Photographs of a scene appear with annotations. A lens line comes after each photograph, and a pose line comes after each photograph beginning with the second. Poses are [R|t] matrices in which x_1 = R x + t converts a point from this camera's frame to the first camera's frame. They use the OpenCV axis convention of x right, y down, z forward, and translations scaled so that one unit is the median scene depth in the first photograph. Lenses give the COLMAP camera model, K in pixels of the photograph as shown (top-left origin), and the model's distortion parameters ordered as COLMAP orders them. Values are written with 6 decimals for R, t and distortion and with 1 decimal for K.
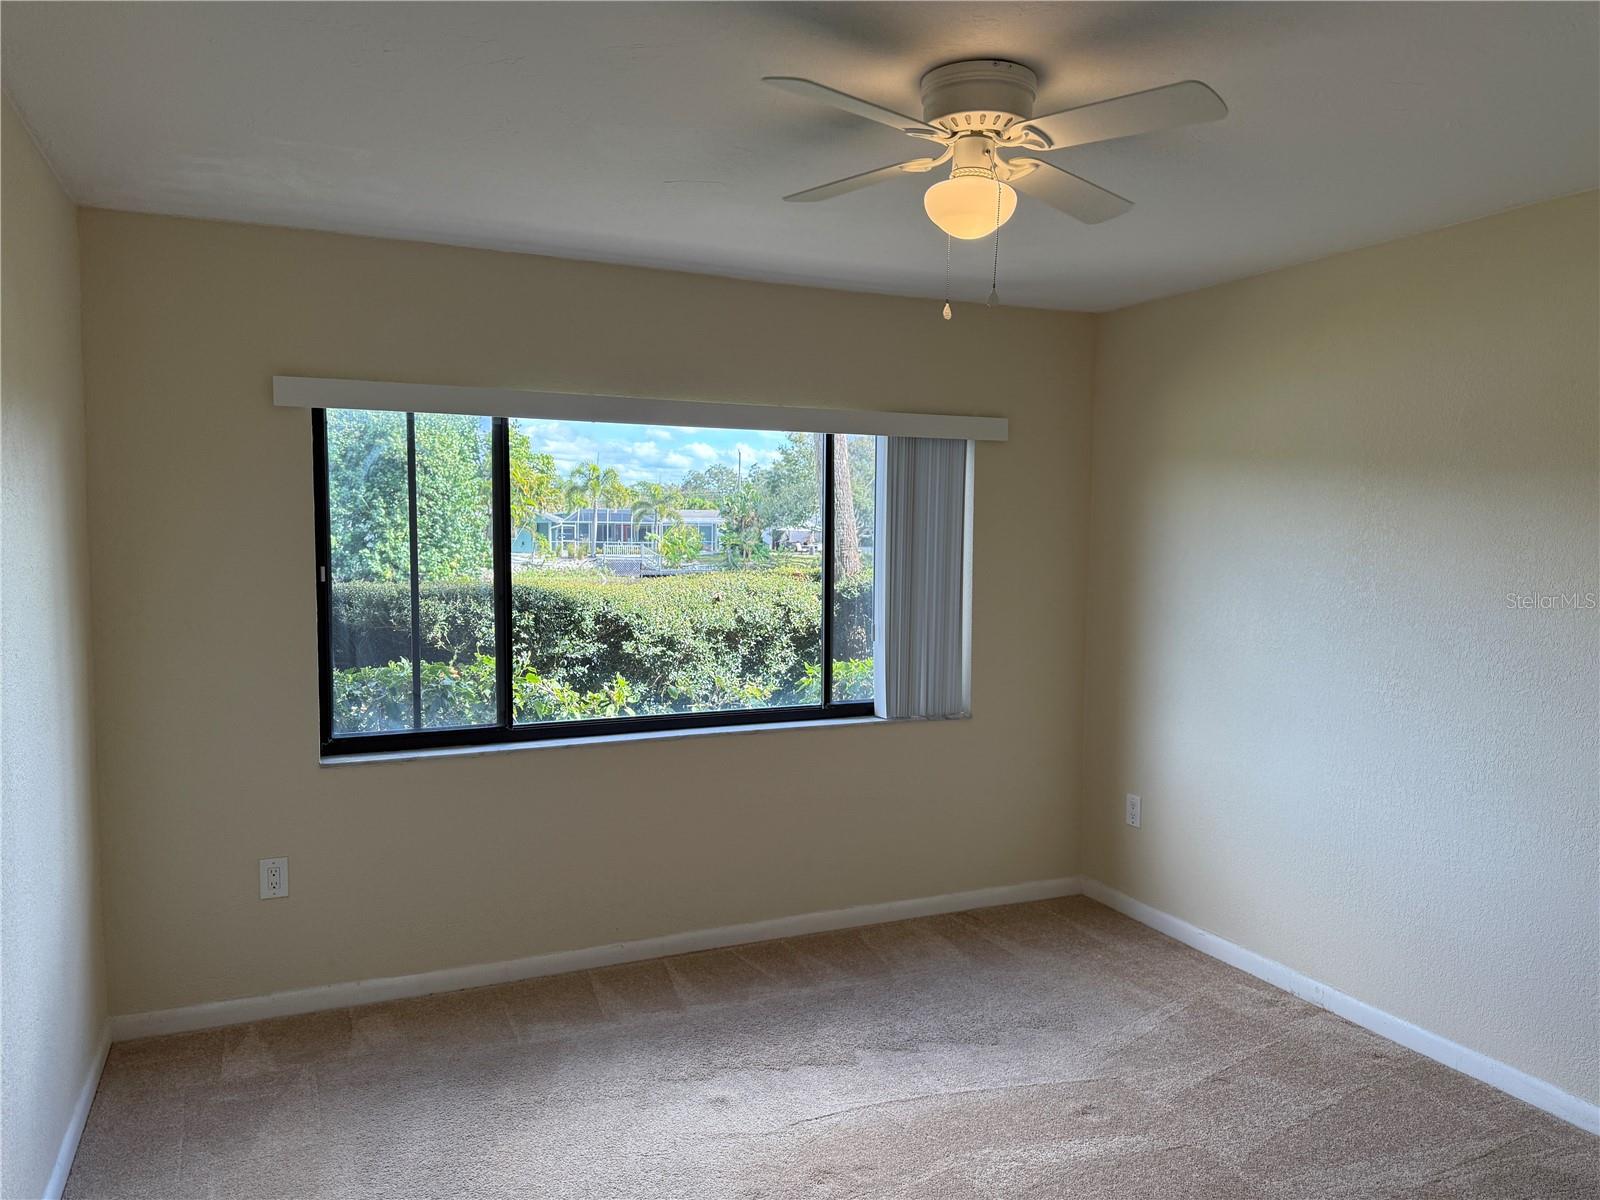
lens RADIAL K [[1123.1, 0, 802.9], [0, 1123.1, 609.5], [0, 0, 1]] dist [0.140469, -0.179660]
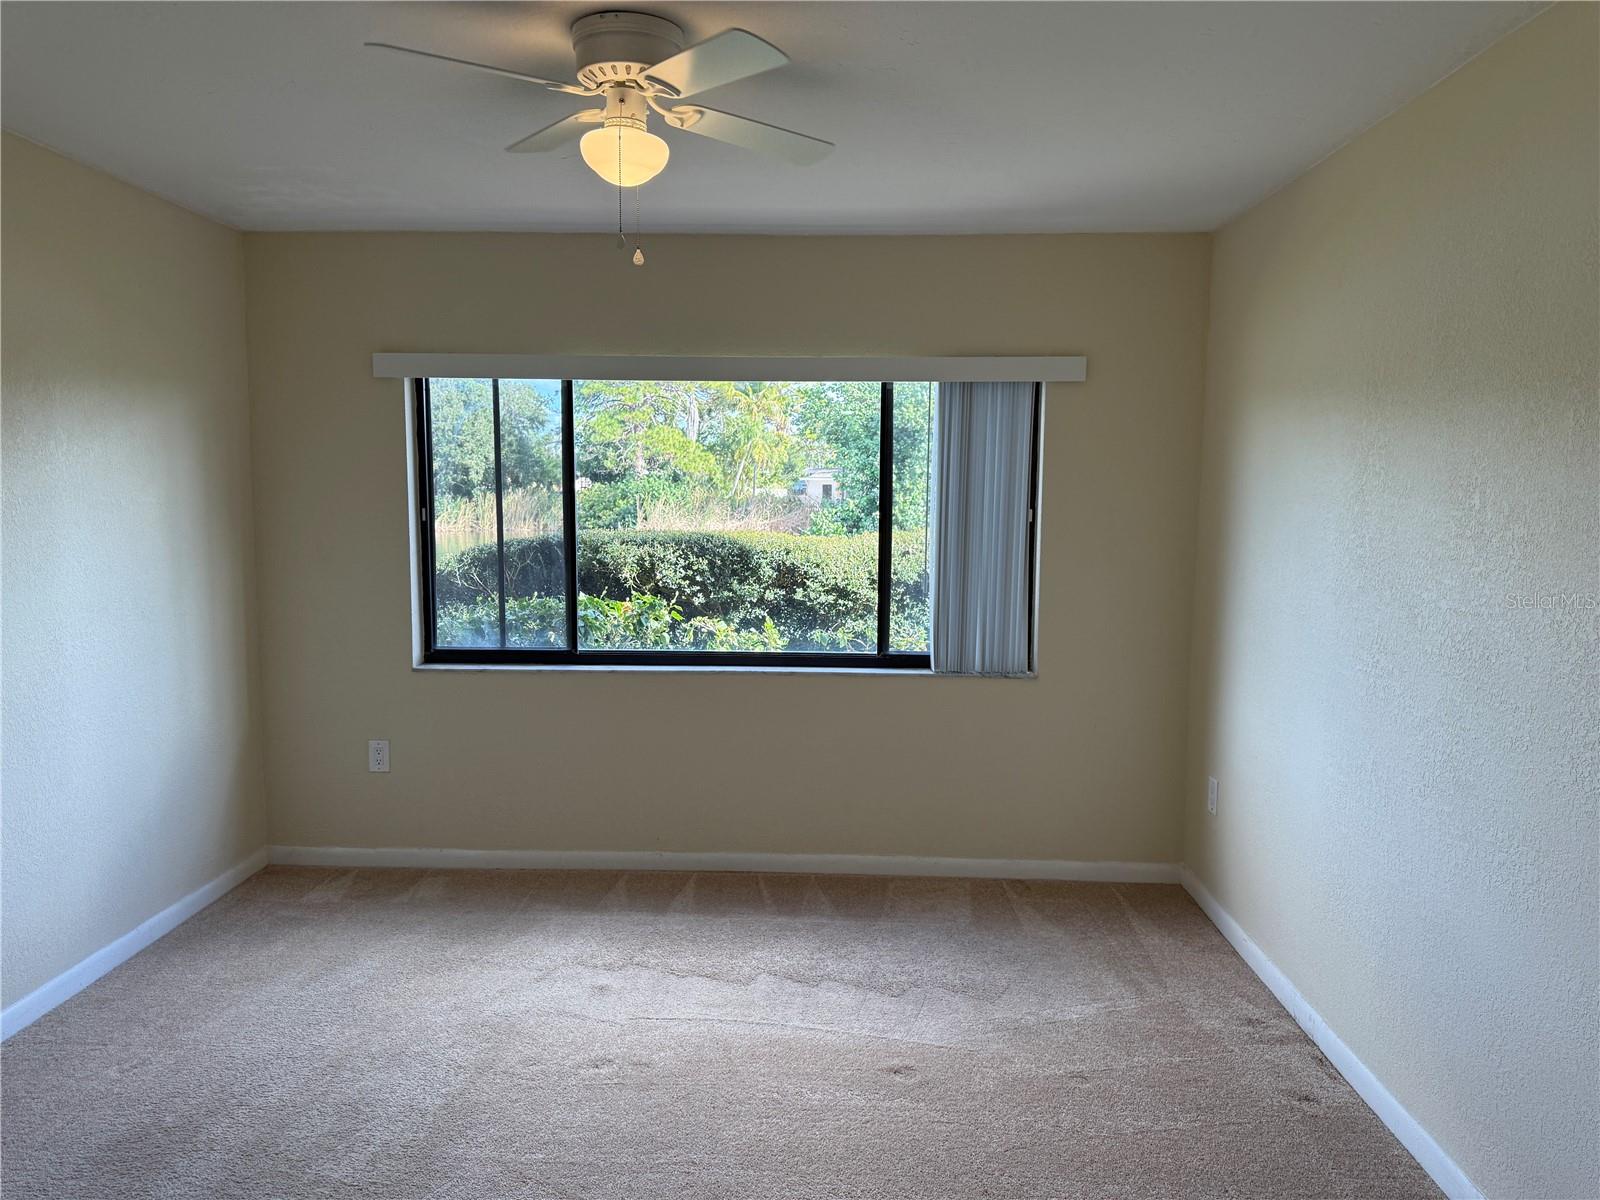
lens RADIAL K [[1133.5, 0, 834.5], [0, 1133.5, 601.8], [0, 0, 1]] dist [0.159672, -0.188602]
pose [[0.896285, 0.042553, -0.441432, 0.459911], [-0.032411, 0.999009, 0.030493, 0.009194], [0.442292, -0.013023, 0.896777, 0.074930]]
